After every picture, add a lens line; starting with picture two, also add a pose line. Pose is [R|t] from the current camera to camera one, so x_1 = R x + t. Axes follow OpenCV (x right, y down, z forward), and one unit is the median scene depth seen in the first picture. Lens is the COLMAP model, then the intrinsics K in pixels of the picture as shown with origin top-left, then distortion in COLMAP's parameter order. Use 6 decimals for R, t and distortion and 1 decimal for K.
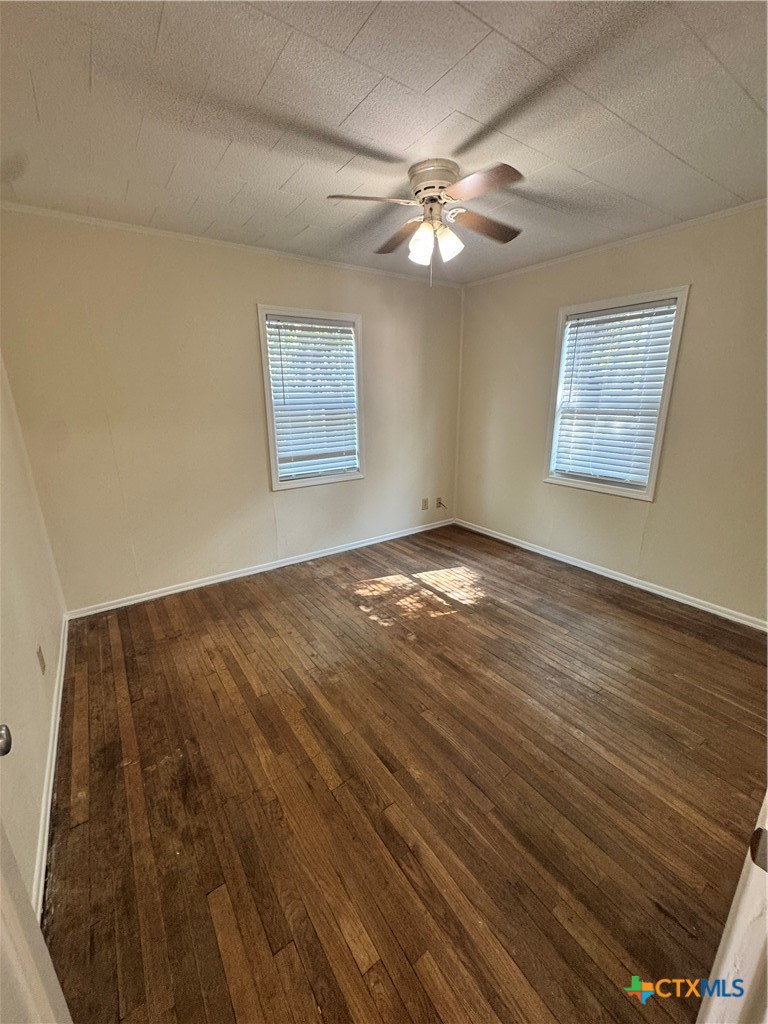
lens RADIAL K [[408.8, 0, 384.0], [0, 408.8, 512.0], [0, 0, 1]] dist [-0.004125, 0.000358]
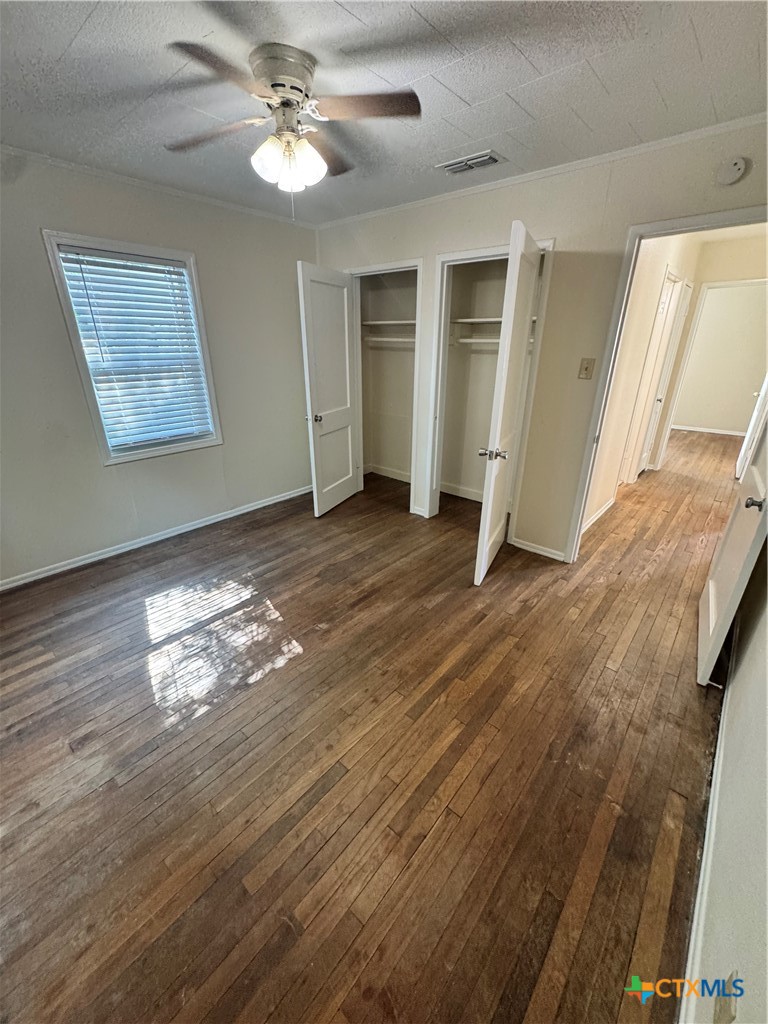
lens RADIAL K [[408.8, 0, 384.0], [0, 408.8, 512.0], [0, 0, 1]] dist [-0.004125, 0.000358]
pose [[-0.241366, -0.363805, 0.899660, -0.622074], [0.268849, 0.865715, 0.422206, -0.237521], [-0.932450, 0.343779, -0.111146, 0.787364]]
